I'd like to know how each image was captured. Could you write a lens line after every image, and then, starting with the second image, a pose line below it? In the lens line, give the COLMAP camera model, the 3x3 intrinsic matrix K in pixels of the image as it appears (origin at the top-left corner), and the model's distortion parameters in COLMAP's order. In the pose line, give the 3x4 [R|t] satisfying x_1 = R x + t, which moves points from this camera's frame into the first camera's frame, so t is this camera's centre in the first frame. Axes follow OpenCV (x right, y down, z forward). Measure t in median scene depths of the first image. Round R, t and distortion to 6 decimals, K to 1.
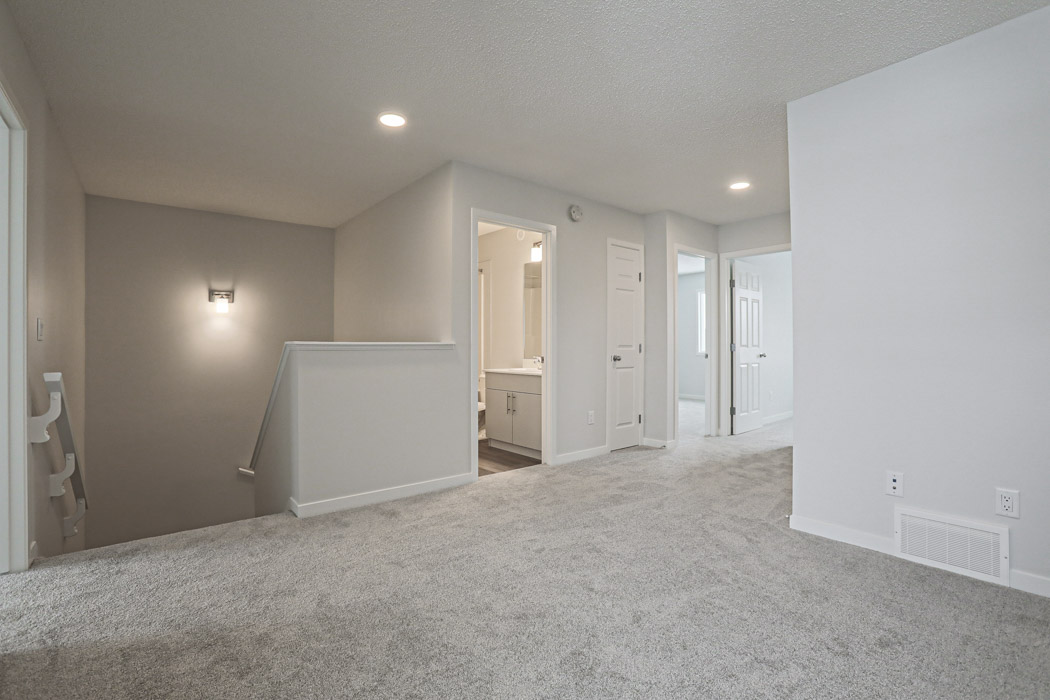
lens RADIAL K [[477.2, 0, 518.2], [0, 477.2, 345.2], [0, 0, 1]] dist [-0.074844, 0.029021]
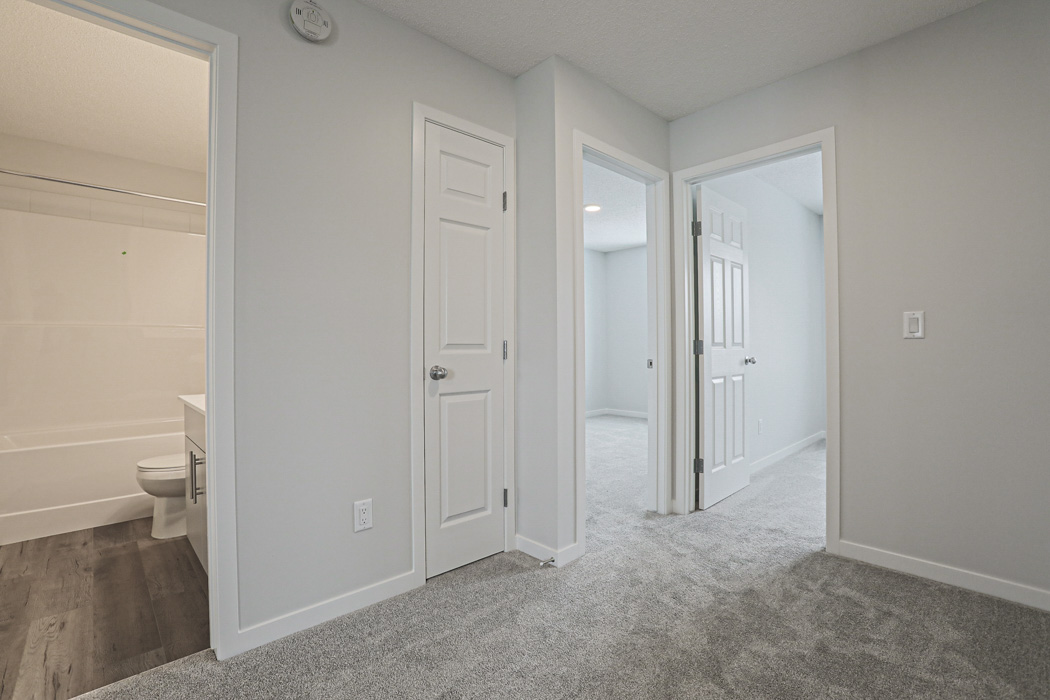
lens RADIAL K [[477.2, 0, 518.2], [0, 477.2, 345.2], [0, 0, 1]] dist [-0.074844, 0.029021]
pose [[0.998379, -0.004236, 0.056764, 0.243768], [0.004366, 0.999988, -0.002172, 0.002614], [-0.056755, 0.002416, 0.998385, 0.523883]]
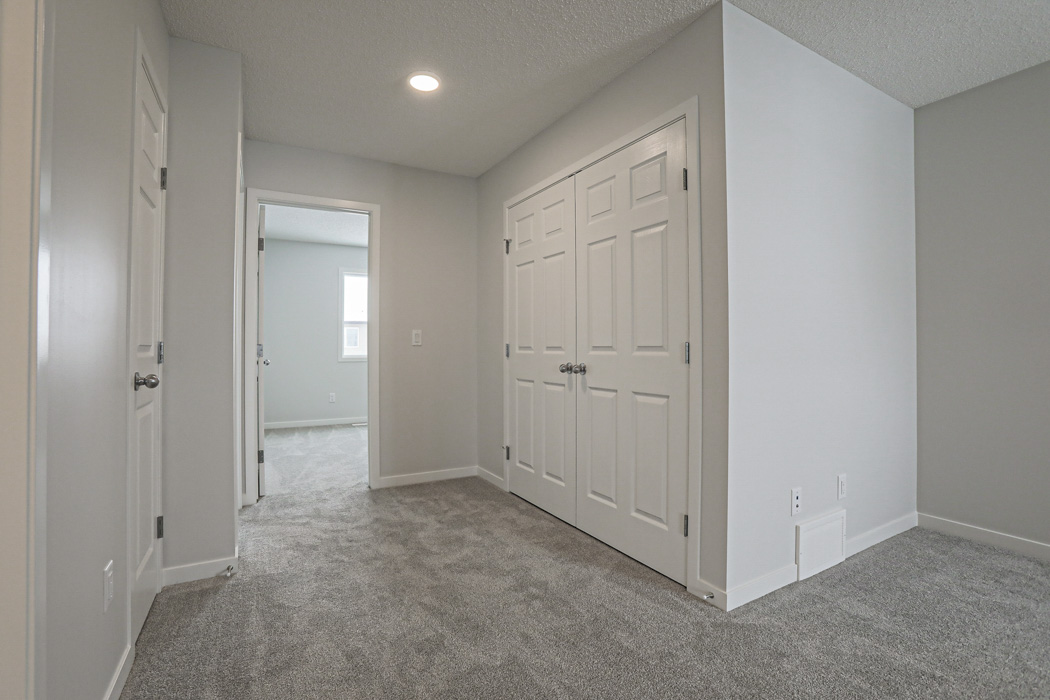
lens RADIAL K [[477.2, 0, 518.2], [0, 477.2, 345.2], [0, 0, 1]] dist [-0.074844, 0.029021]
pose [[0.172999, 0.010894, 0.984862, -0.076980], [-0.002676, 0.999940, -0.010590, 0.004101], [-0.984918, -0.000804, 0.173018, 0.634929]]
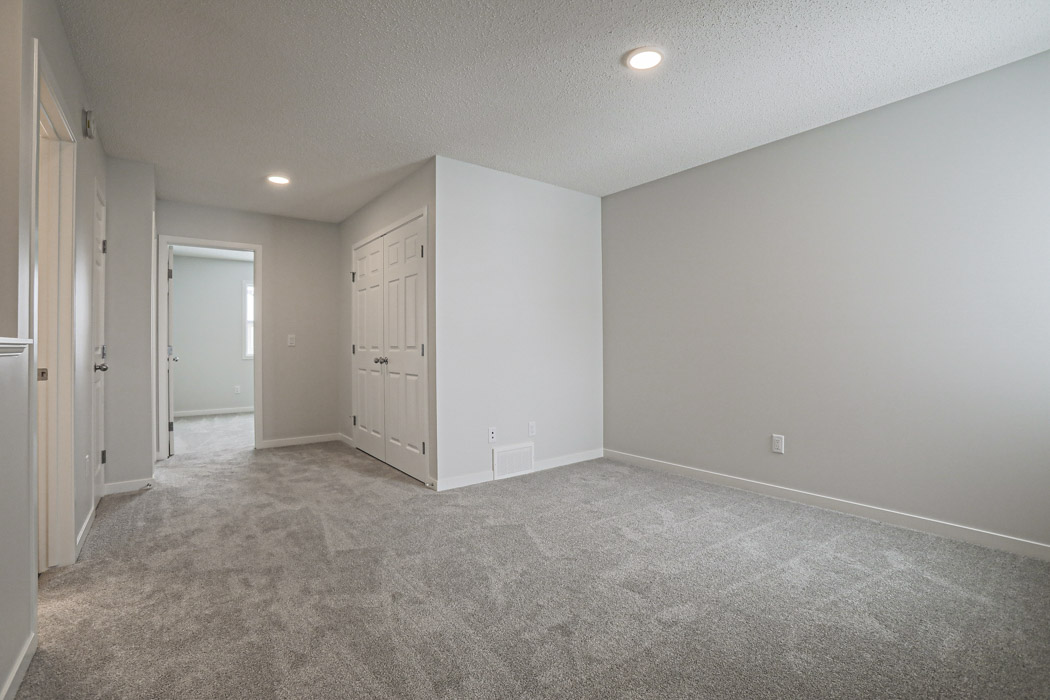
lens RADIAL K [[477.2, 0, 518.2], [0, 477.2, 345.2], [0, 0, 1]] dist [-0.074844, 0.029021]
pose [[0.036802, 0.006893, 0.999299, -0.370002], [0.003041, 0.999971, -0.007010, 0.004074], [-0.999318, 0.003297, 0.036780, 0.391652]]
